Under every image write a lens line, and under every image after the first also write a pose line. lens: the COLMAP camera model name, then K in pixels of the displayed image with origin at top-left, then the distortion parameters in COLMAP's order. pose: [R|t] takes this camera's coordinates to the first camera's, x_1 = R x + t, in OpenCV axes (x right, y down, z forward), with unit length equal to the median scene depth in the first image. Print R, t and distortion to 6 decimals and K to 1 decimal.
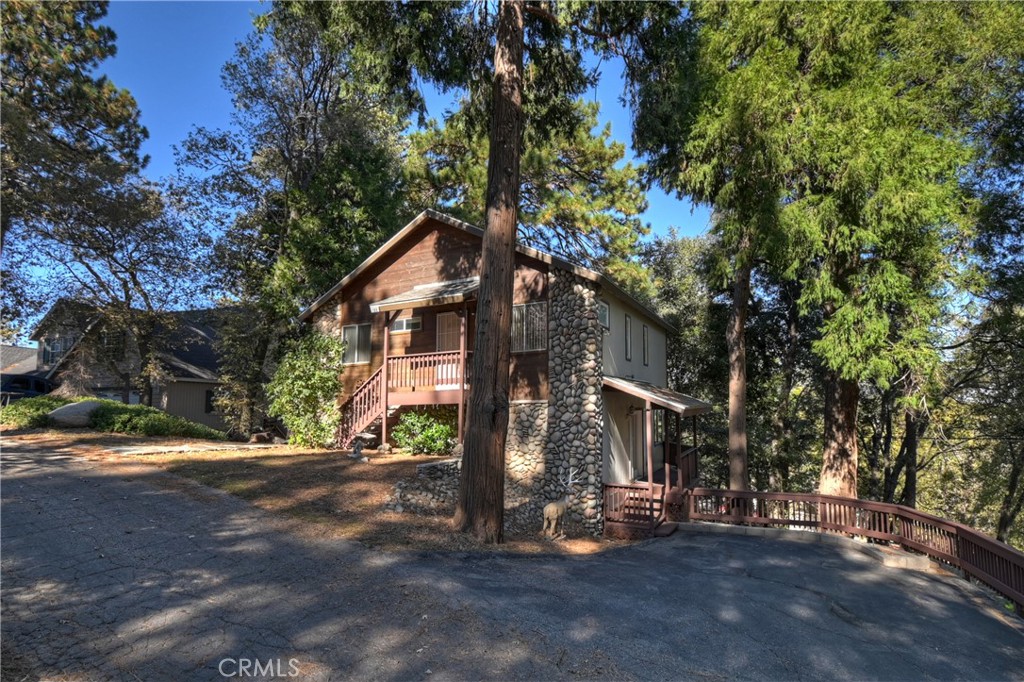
lens RADIAL K [[512.9, 0, 512.0], [0, 512.9, 341.0], [0, 0, 1]] dist [0.000116, -0.000036]
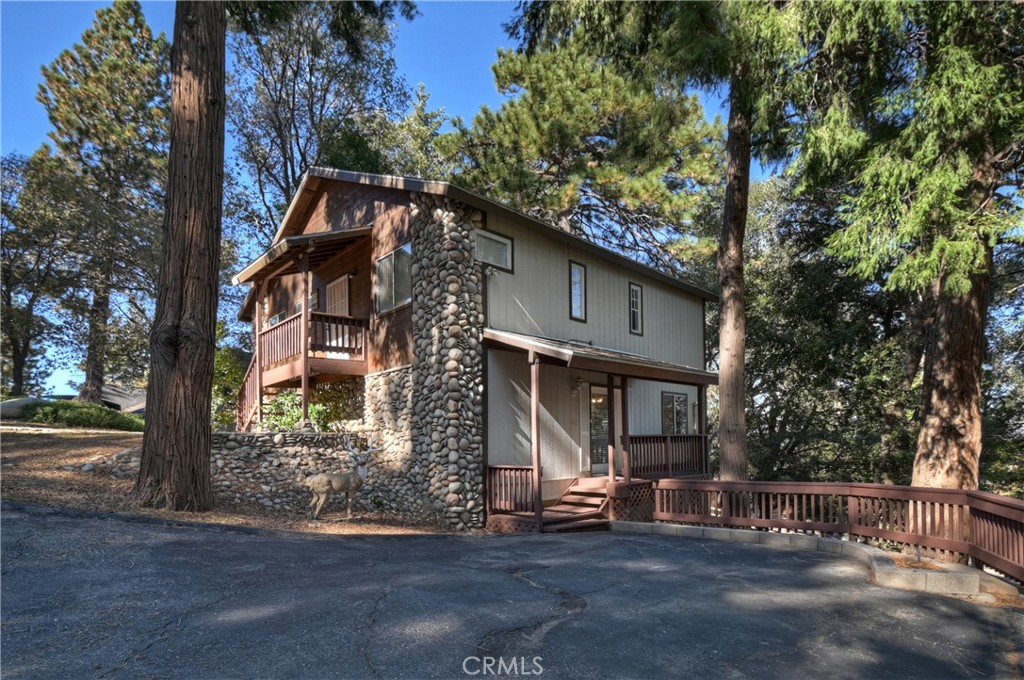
lens RADIAL K [[499.4, 0, 433.9], [0, 499.4, 416.3], [0, 0, 1]] dist [-0.001901, -0.000757]
pose [[0.933524, -0.048402, -0.355232, 0.372059], [0.079787, 0.994044, 0.074231, 0.141048], [0.349523, -0.097639, 0.931826, 0.275280]]
